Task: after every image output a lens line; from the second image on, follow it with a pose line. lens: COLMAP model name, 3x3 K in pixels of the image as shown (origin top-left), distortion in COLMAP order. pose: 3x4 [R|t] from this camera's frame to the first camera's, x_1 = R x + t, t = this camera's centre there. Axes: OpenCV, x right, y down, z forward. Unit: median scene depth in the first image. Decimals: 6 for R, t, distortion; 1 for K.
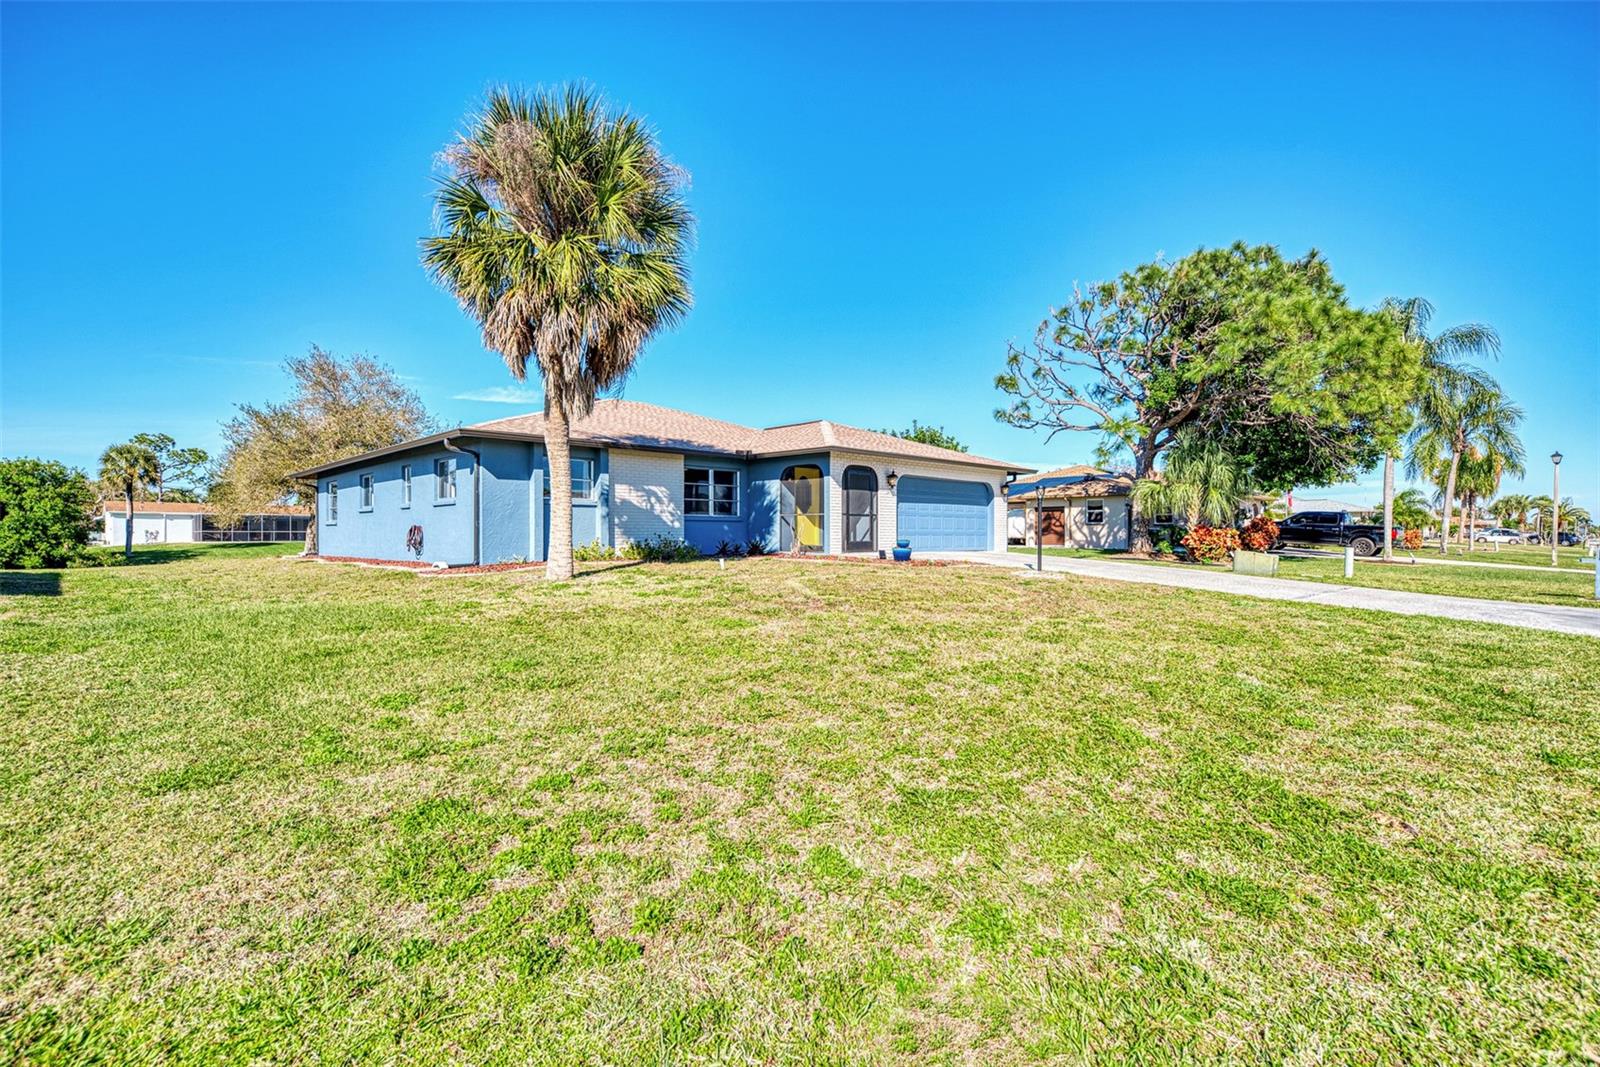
lens RADIAL K [[727.3, 0, 804.0], [0, 727.3, 542.4], [0, 0, 1]] dist [0.005183, -0.000009]
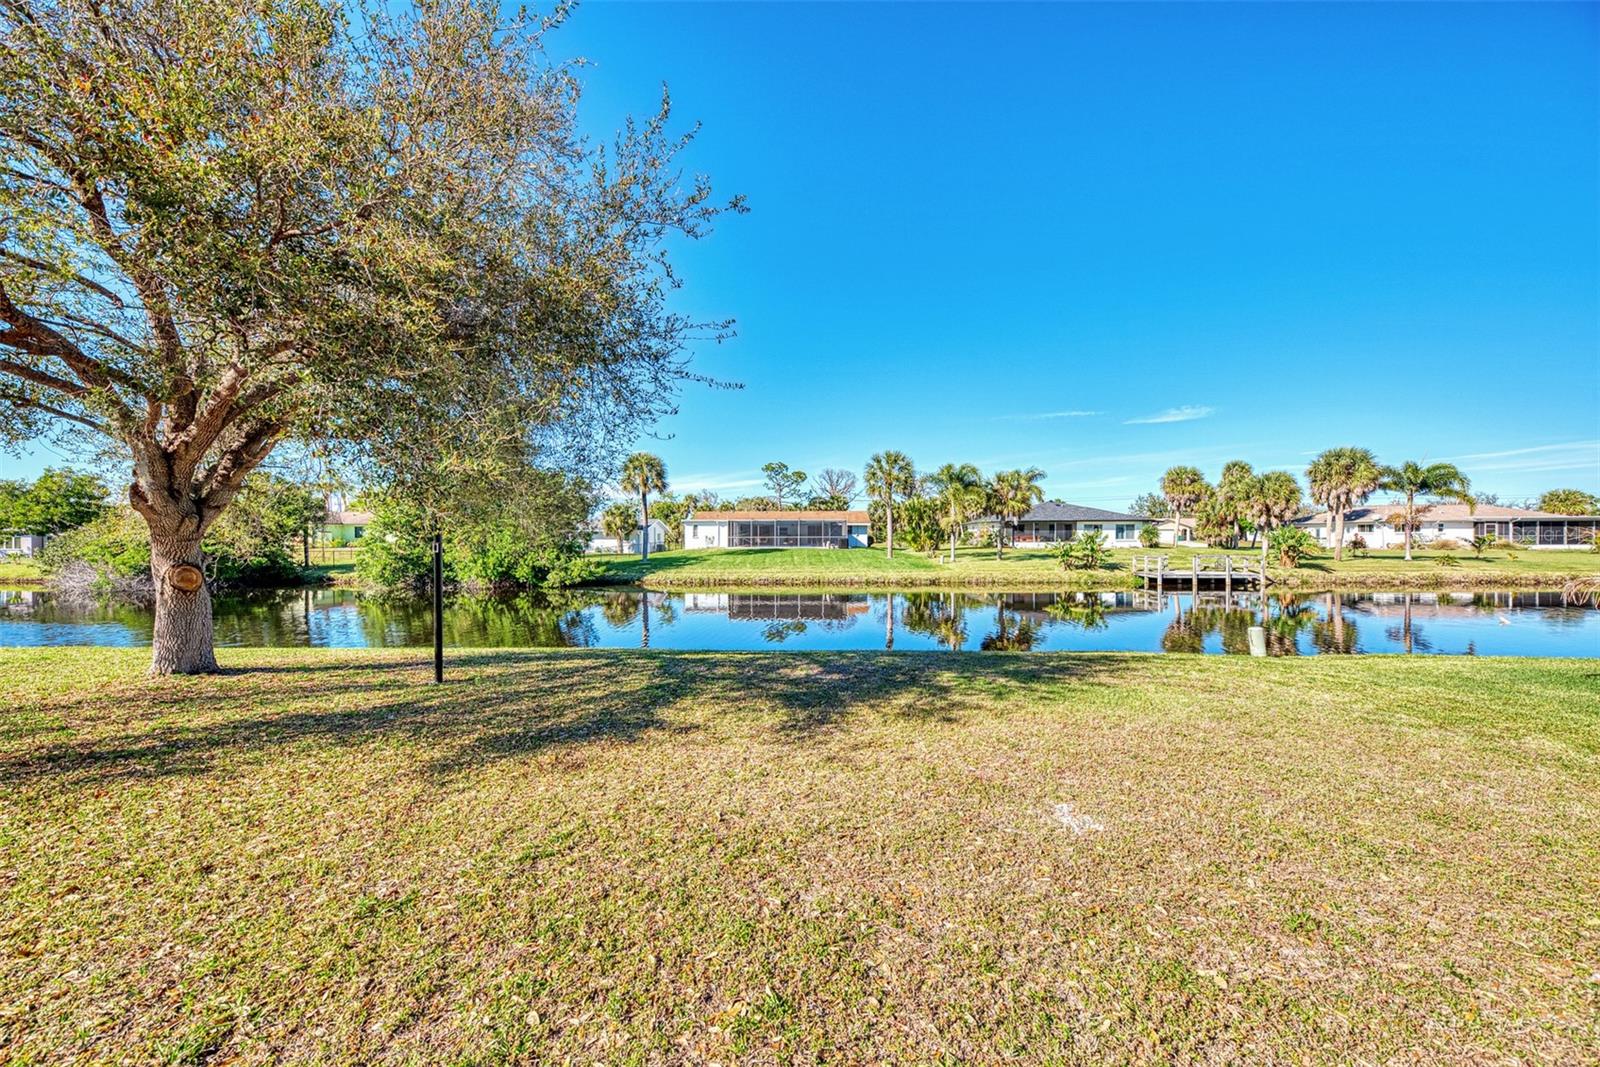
lens RADIAL K [[544.5, 0, 801.3], [0, 544.5, 534.2], [0, 0, 1]] dist [-0.002282, -0.001378]
pose [[0.687833, -0.005372, -0.725849, -0.211383], [0.000950, 0.999978, -0.006501, -0.014589], [0.725869, 0.003781, 0.687823, 0.593755]]
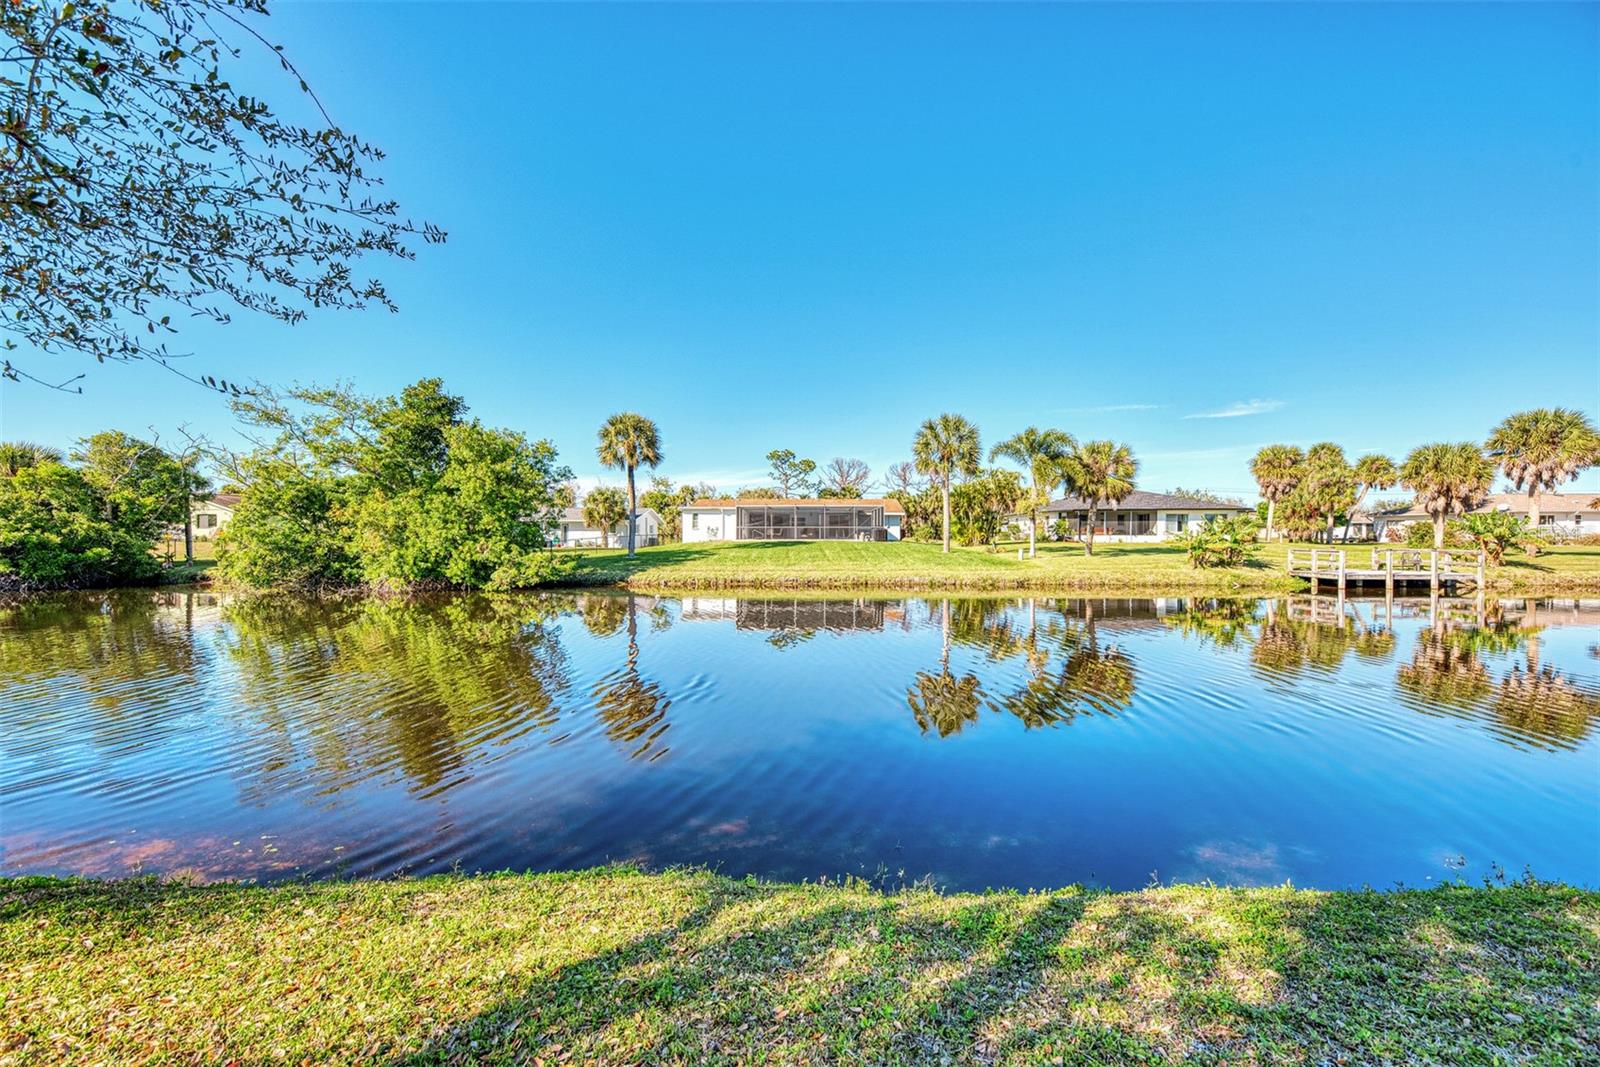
lens RADIAL K [[544.5, 0, 794.6], [0, 544.5, 547.8], [0, 0, 1]] dist [-0.002282, -0.001378]
pose [[0.684030, 0.016285, -0.729272, -0.353930], [-0.001292, 0.999776, 0.021114, -0.004017], [0.729452, -0.013500, 0.683898, 0.677682]]
